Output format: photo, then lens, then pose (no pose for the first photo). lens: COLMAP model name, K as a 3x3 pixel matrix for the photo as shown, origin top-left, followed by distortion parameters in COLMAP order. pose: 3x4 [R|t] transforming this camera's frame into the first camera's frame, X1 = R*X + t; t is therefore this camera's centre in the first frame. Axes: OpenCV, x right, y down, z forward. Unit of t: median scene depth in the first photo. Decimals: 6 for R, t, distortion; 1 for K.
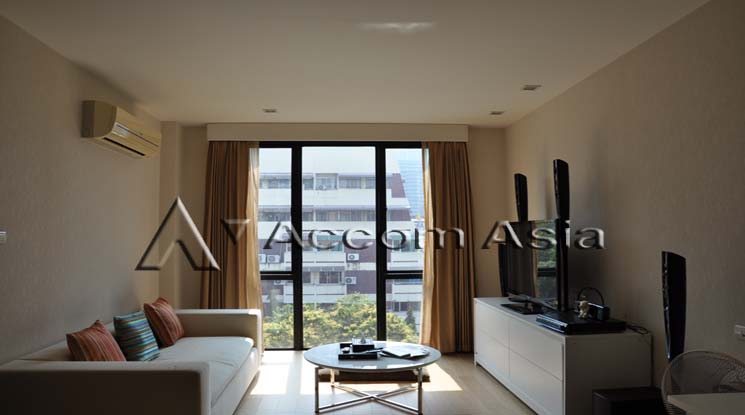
lens RADIAL K [[585.5, 0, 366.2], [0, 585.5, 208.7], [0, 0, 1]] dist [-0.093432, 0.007705]
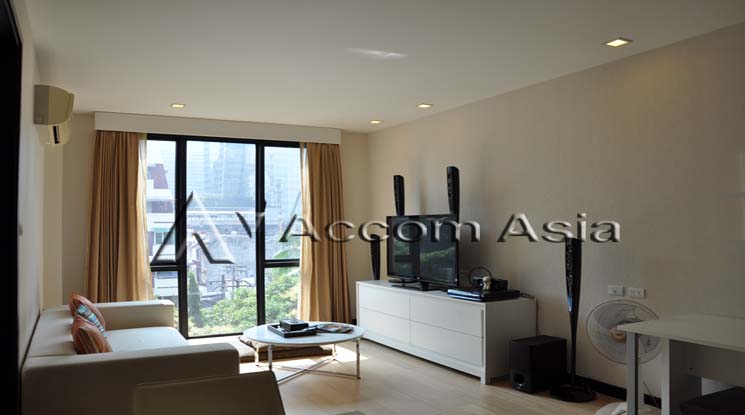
lens RADIAL K [[585.5, 0, 366.2], [0, 585.5, 208.7], [0, 0, 1]] dist [-0.093432, 0.007705]
pose [[0.913168, 0.011055, 0.407434, -0.265712], [-0.016142, 0.999829, 0.009050, -0.001491], [-0.407264, -0.014841, 0.913190, -0.059389]]
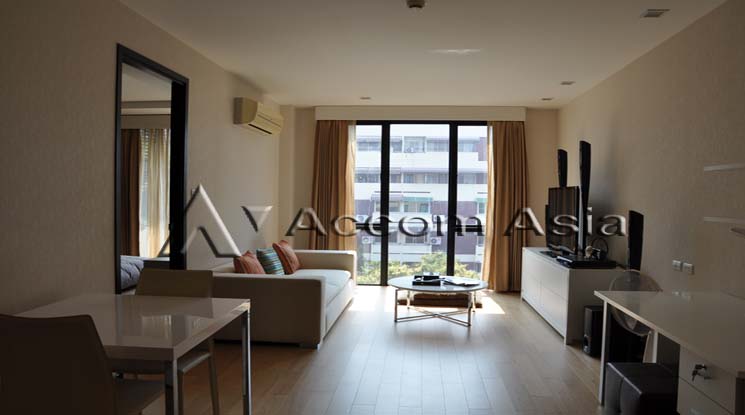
lens RADIAL K [[585.5, 0, 366.2], [0, 585.5, 208.7], [0, 0, 1]] dist [-0.093432, 0.007705]
pose [[0.988459, 0.022019, -0.149880, 0.035408], [-0.012074, 0.997683, 0.066947, -0.010444], [0.151007, -0.064365, 0.986435, -0.280519]]
